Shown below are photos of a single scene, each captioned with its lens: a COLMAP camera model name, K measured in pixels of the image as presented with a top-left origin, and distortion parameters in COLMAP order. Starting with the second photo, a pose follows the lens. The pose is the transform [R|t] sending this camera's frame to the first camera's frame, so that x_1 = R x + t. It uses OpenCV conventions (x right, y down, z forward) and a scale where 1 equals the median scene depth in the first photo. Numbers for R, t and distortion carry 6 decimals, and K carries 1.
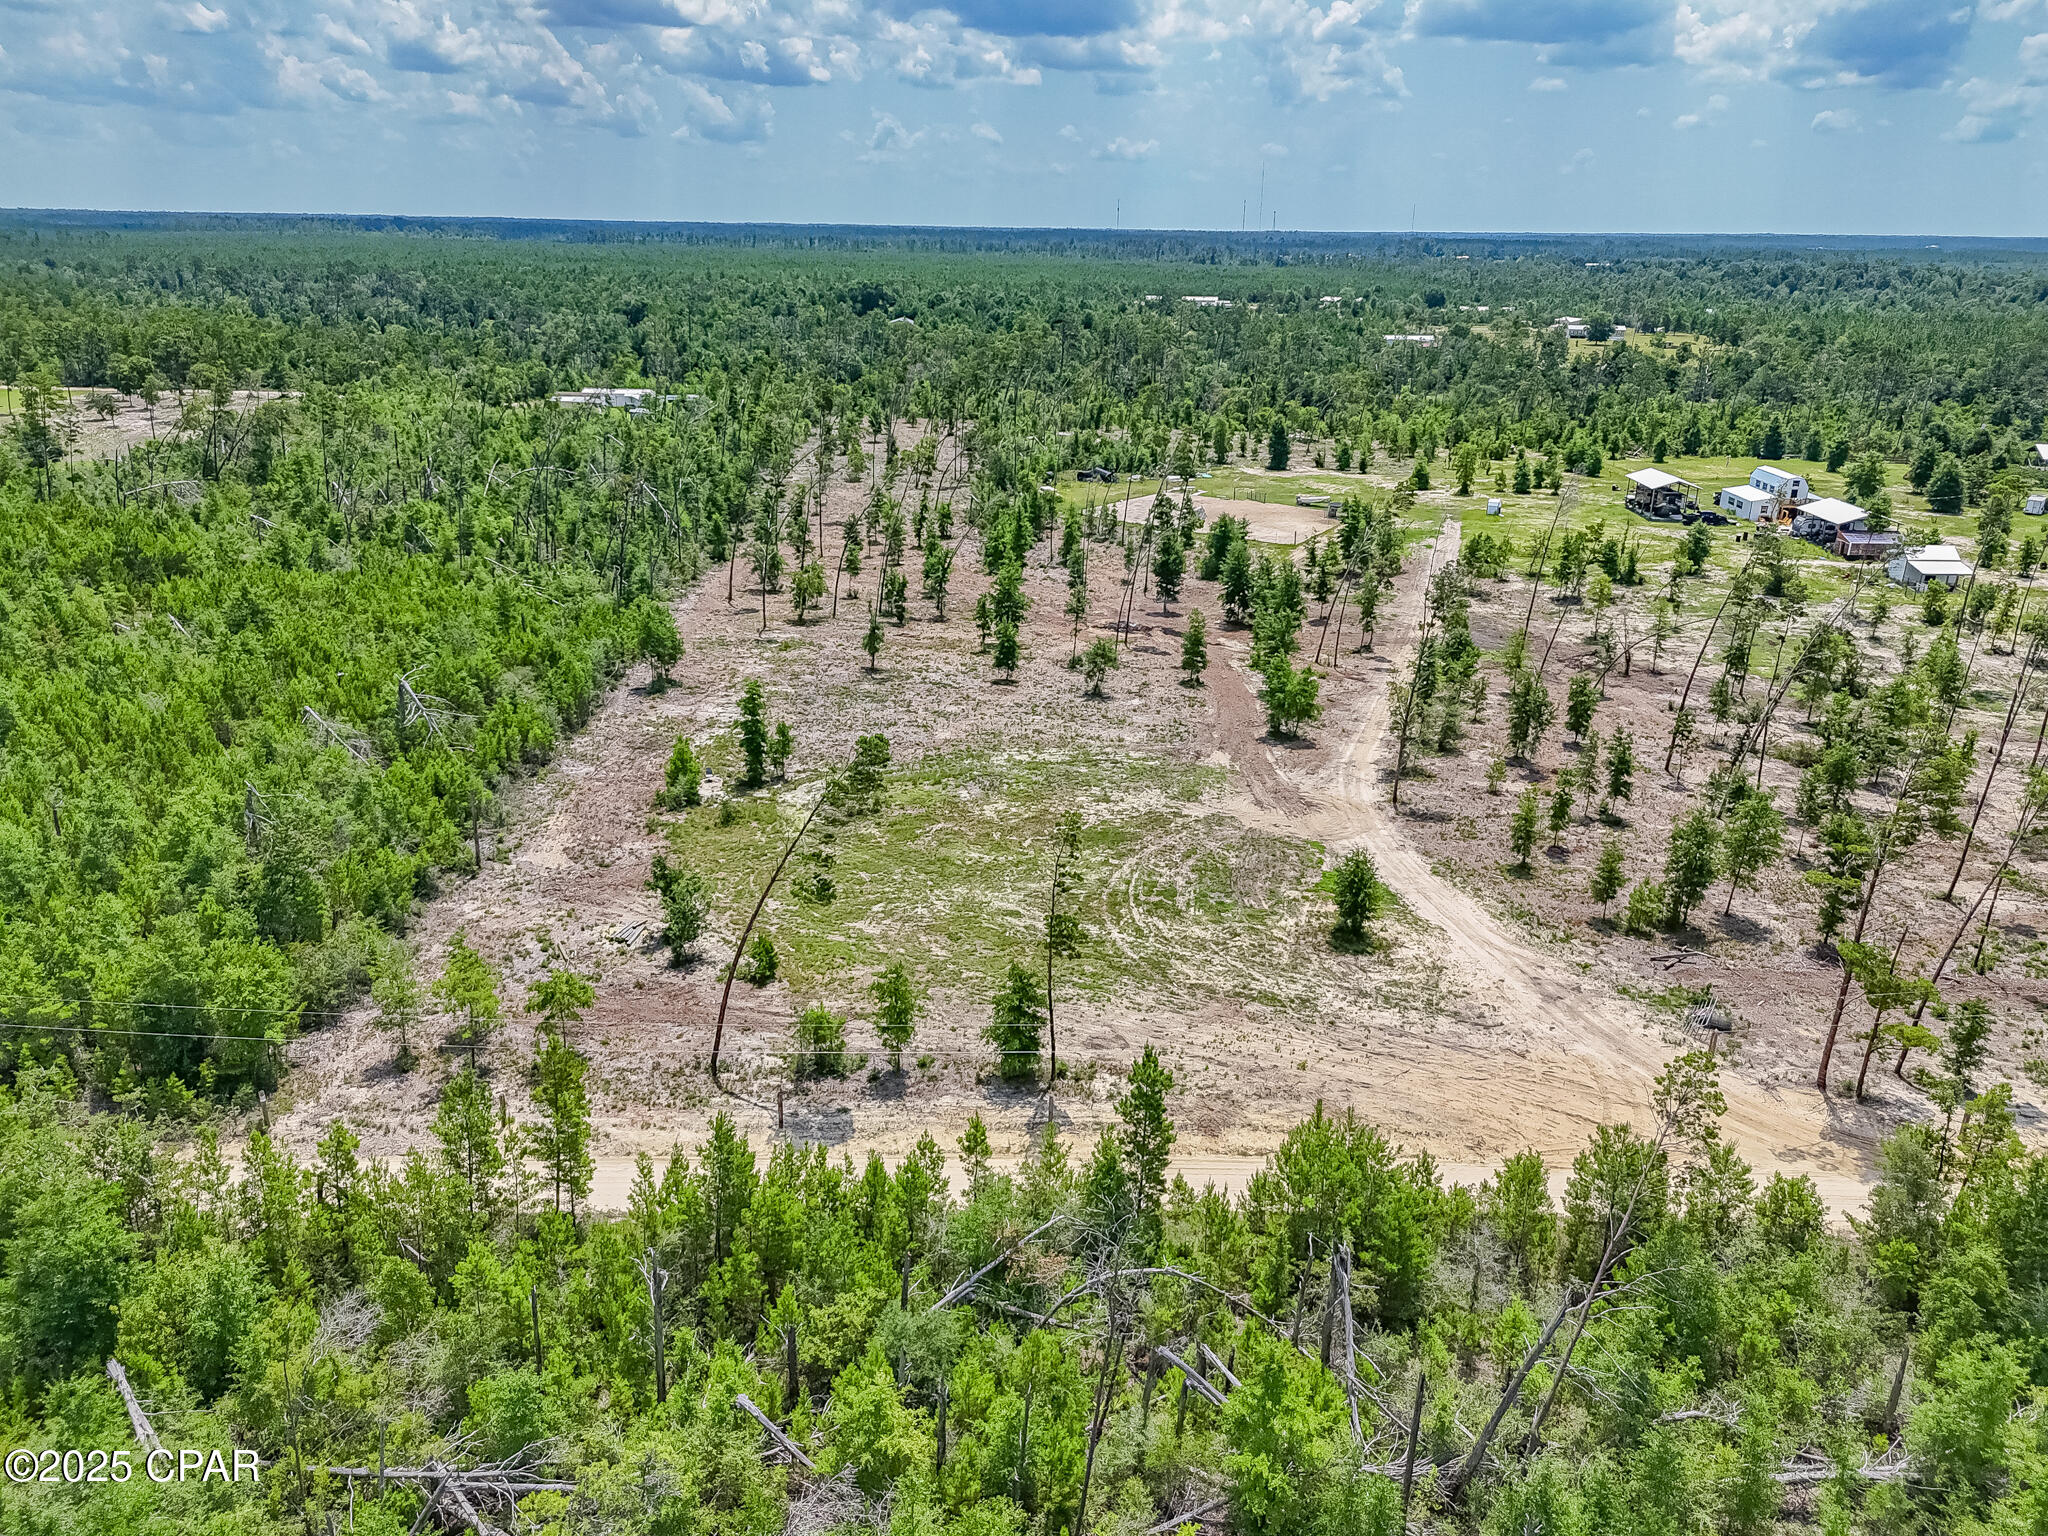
lens RADIAL K [[1501.8, 0, 1032.3], [0, 1501.8, 762.4], [0, 0, 1]] dist [0.043862, -0.038757]
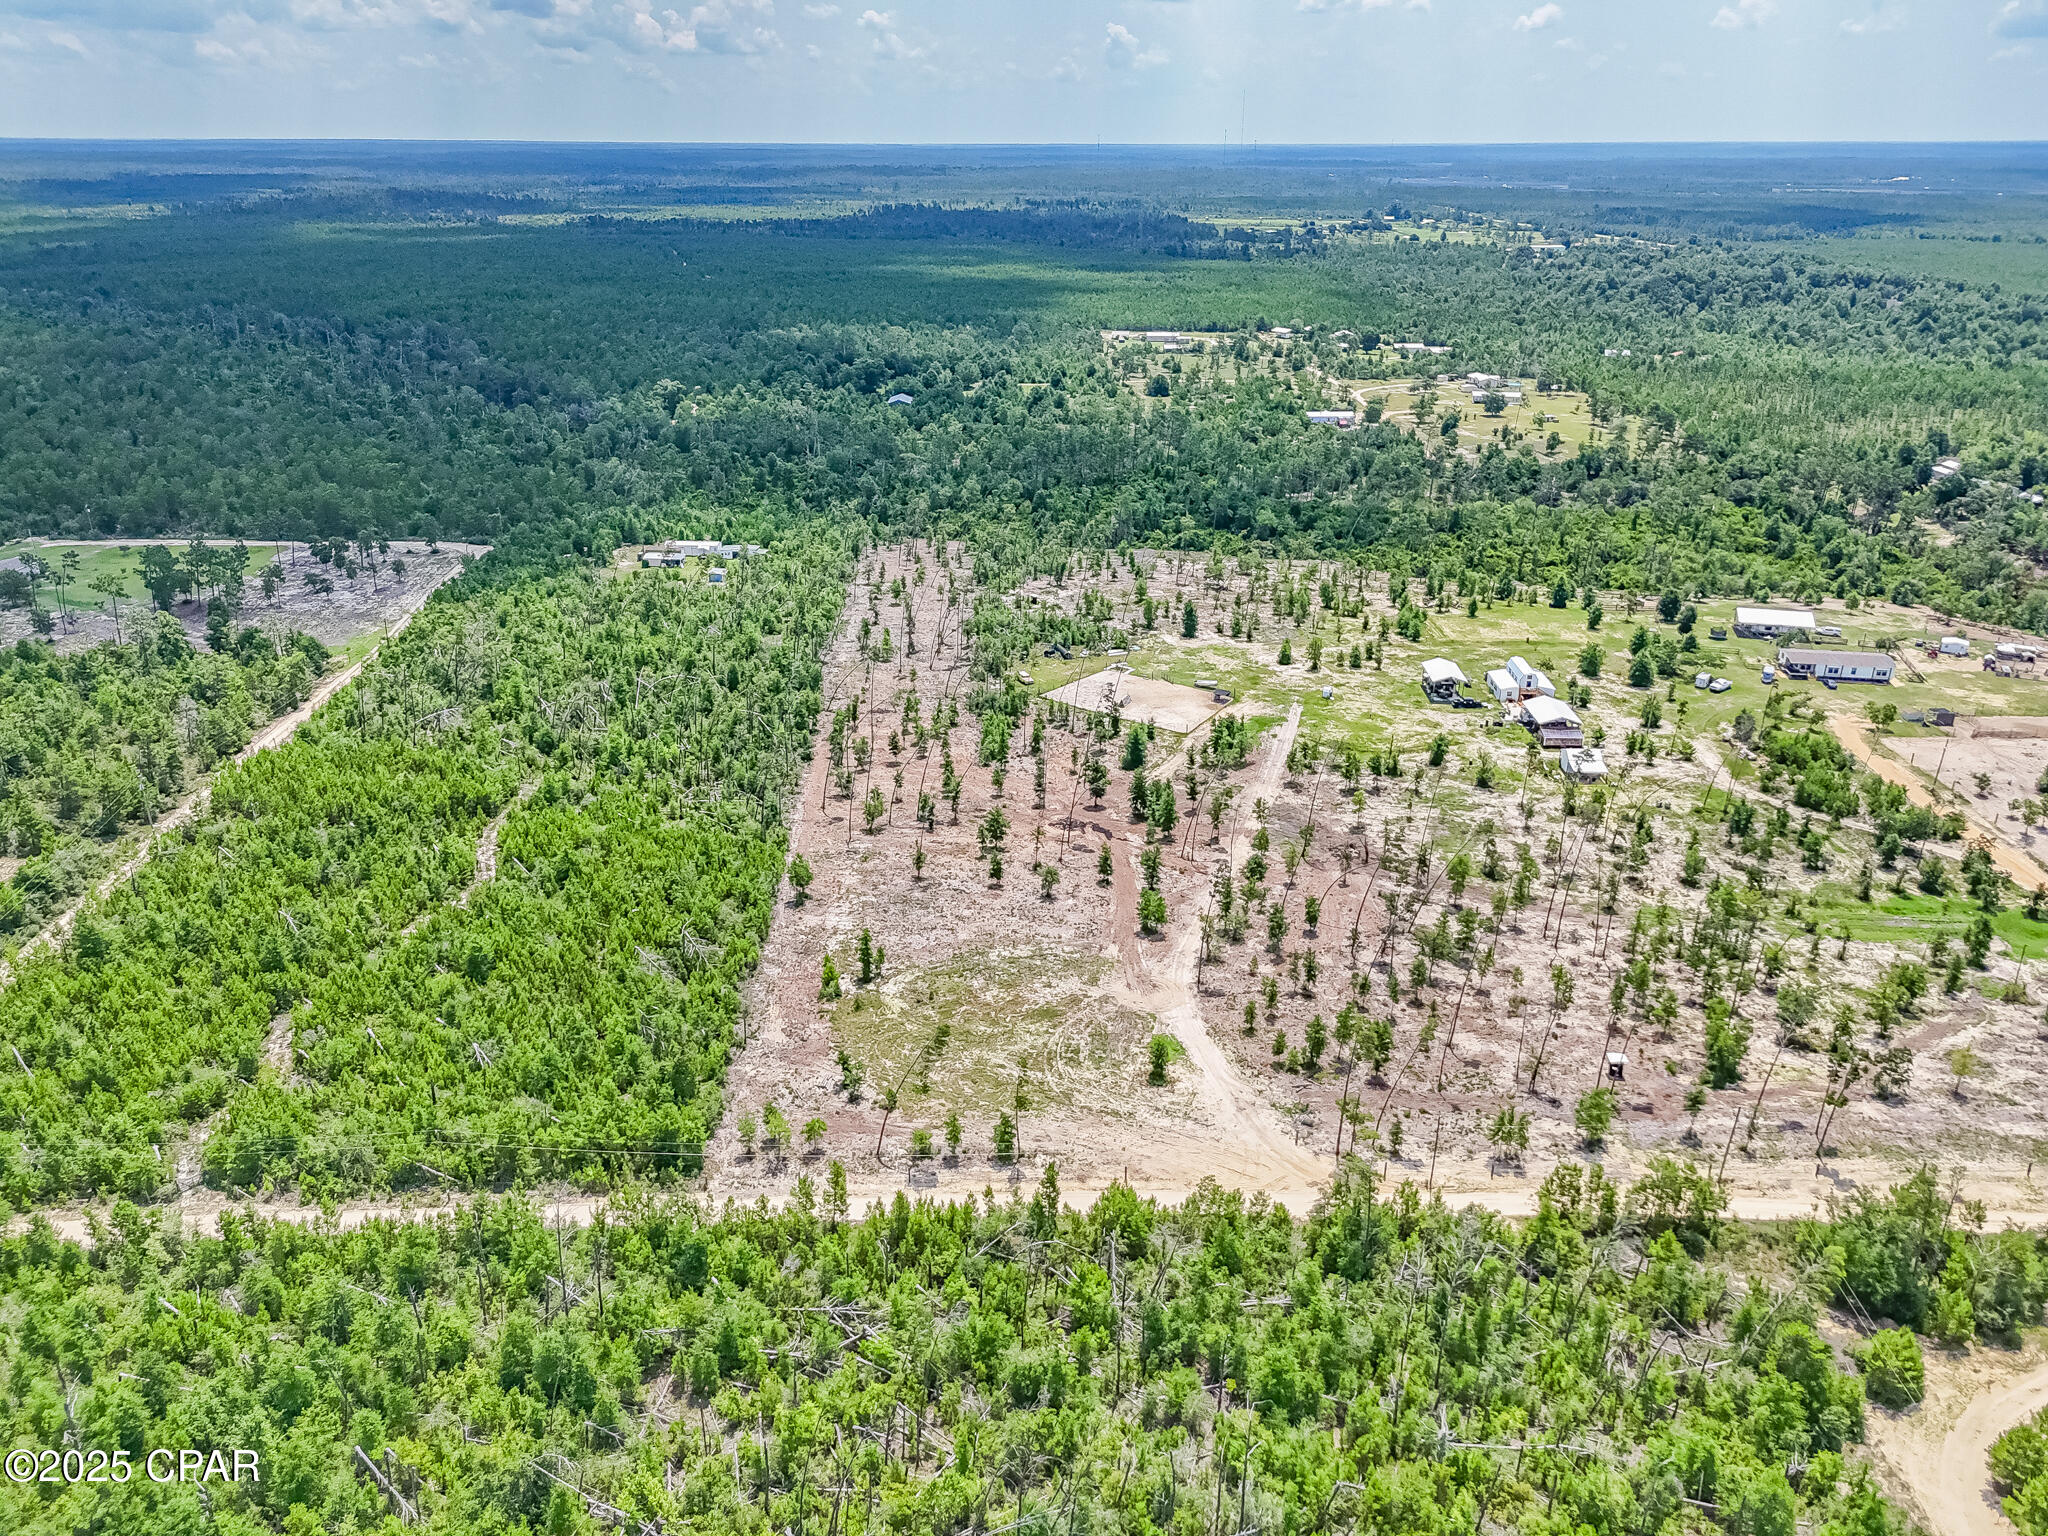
lens RADIAL K [[1501.8, 0, 1038.4], [0, 1501.8, 772.1], [0, 0, 1]] dist [0.043862, -0.038757]
pose [[0.999838, -0.014822, 0.010170, 0.019362], [0.014170, 0.998010, 0.061445, -0.366492], [-0.011060, -0.061291, 0.998059, -0.907917]]
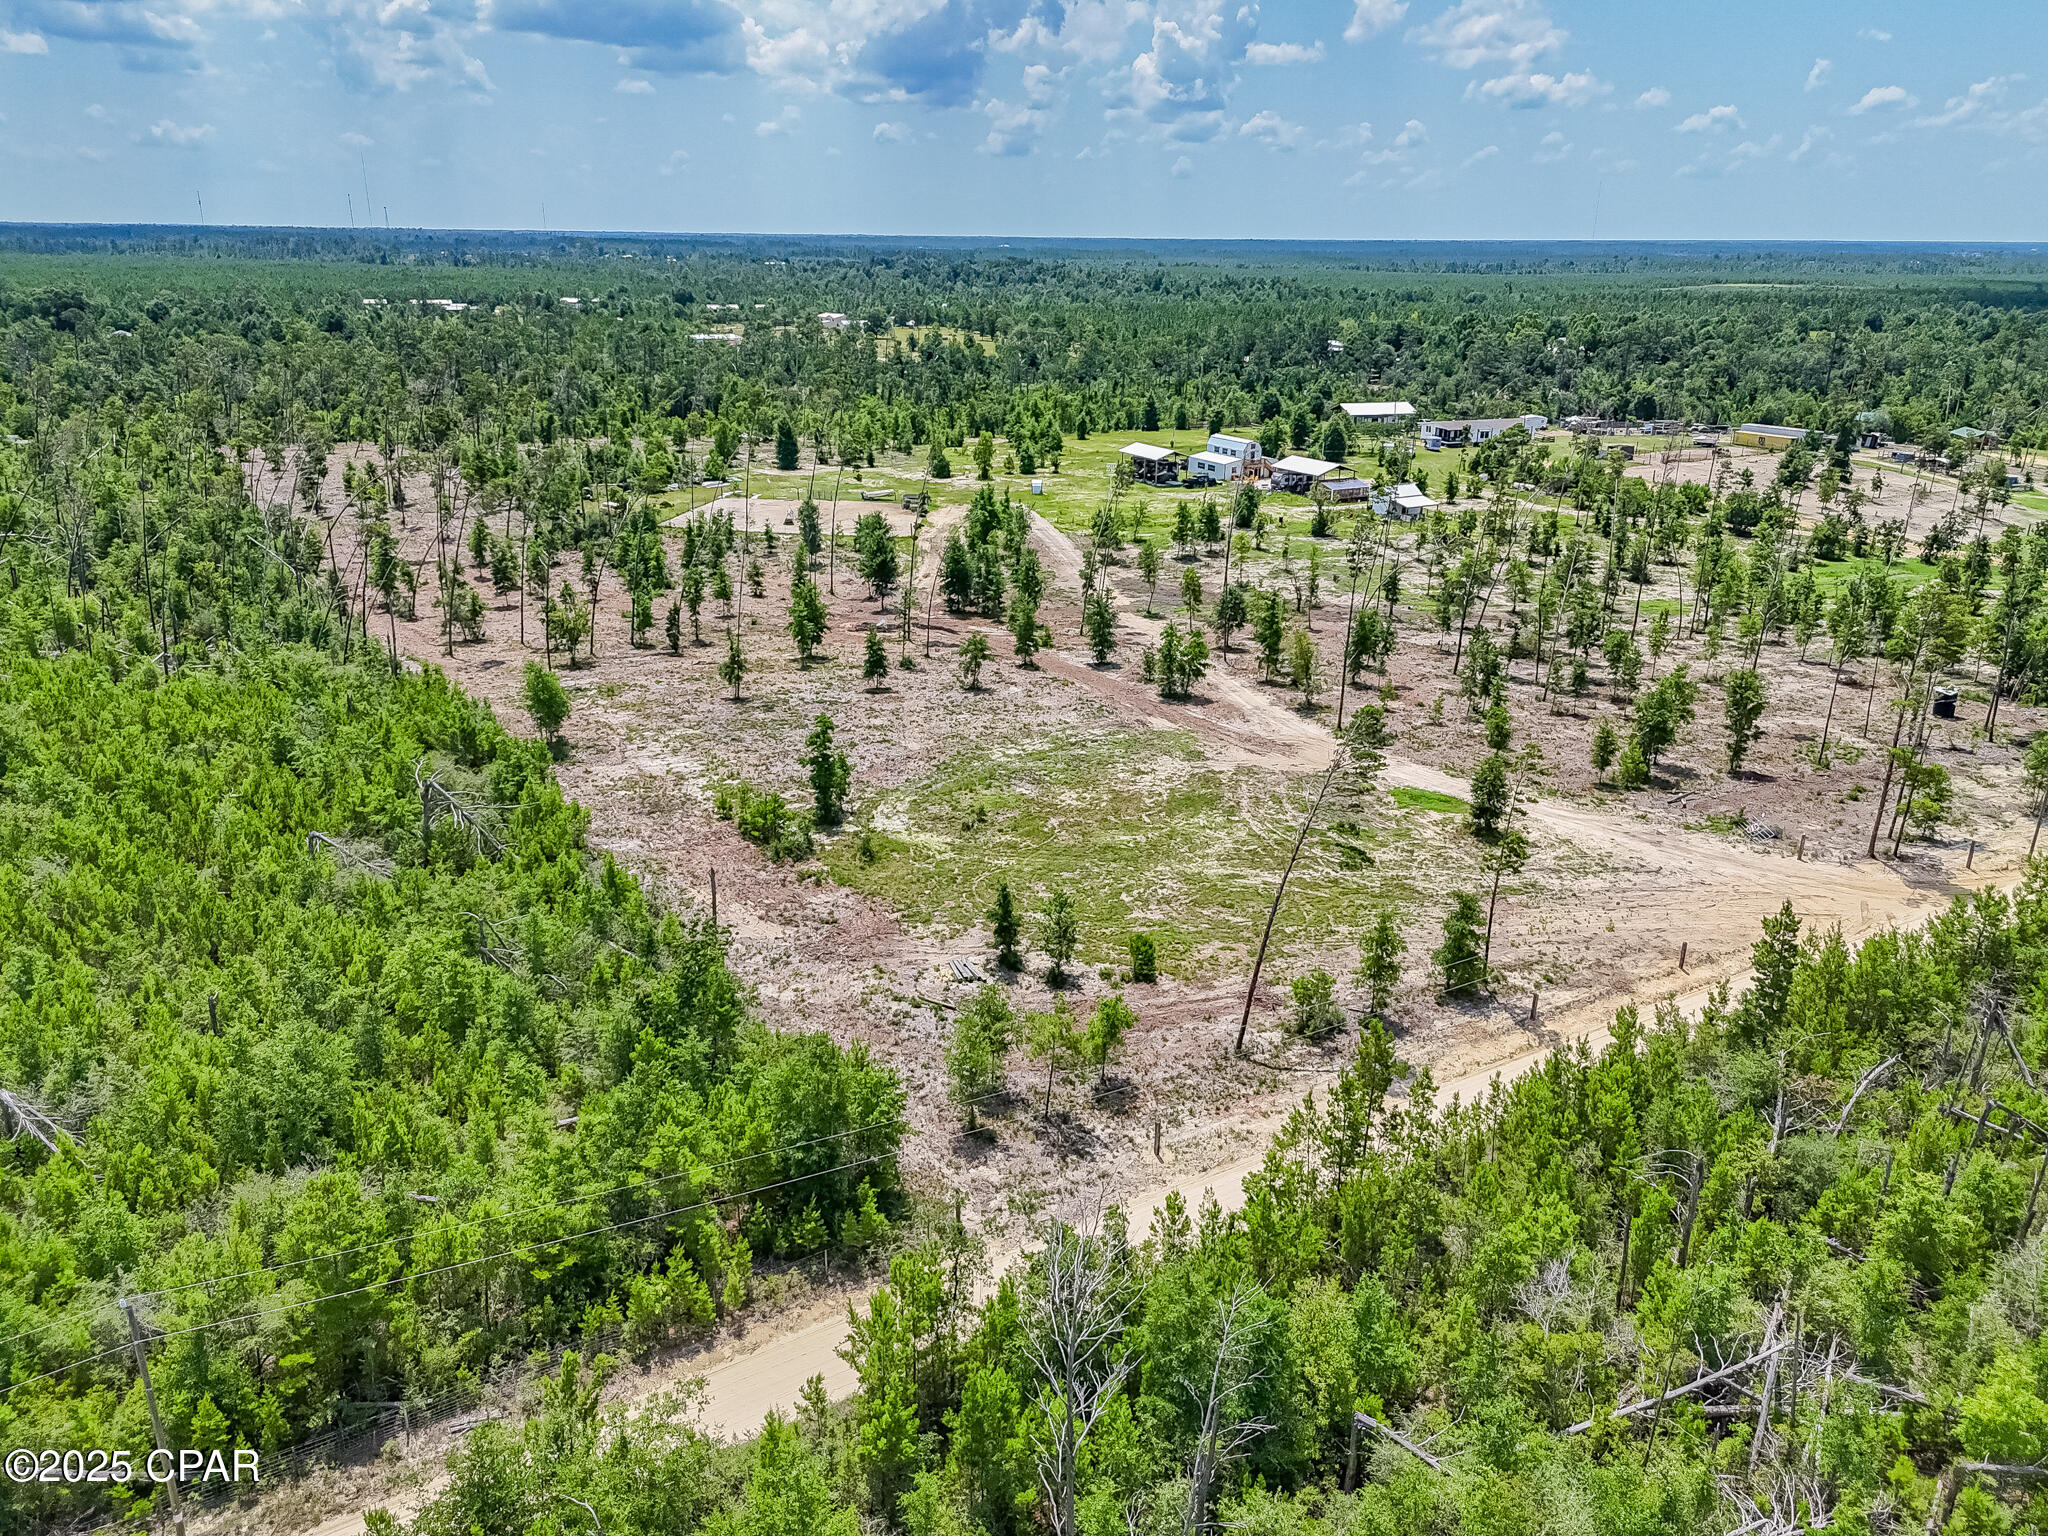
lens RADIAL K [[1501.8, 0, 1015.0], [0, 1501.8, 772.0], [0, 0, 1]] dist [0.043862, -0.038757]
pose [[0.857710, -0.174238, 0.483709, -0.543898], [0.171114, 0.983930, 0.051006, -0.044805], [-0.484823, 0.039021, 0.873741, 0.107840]]
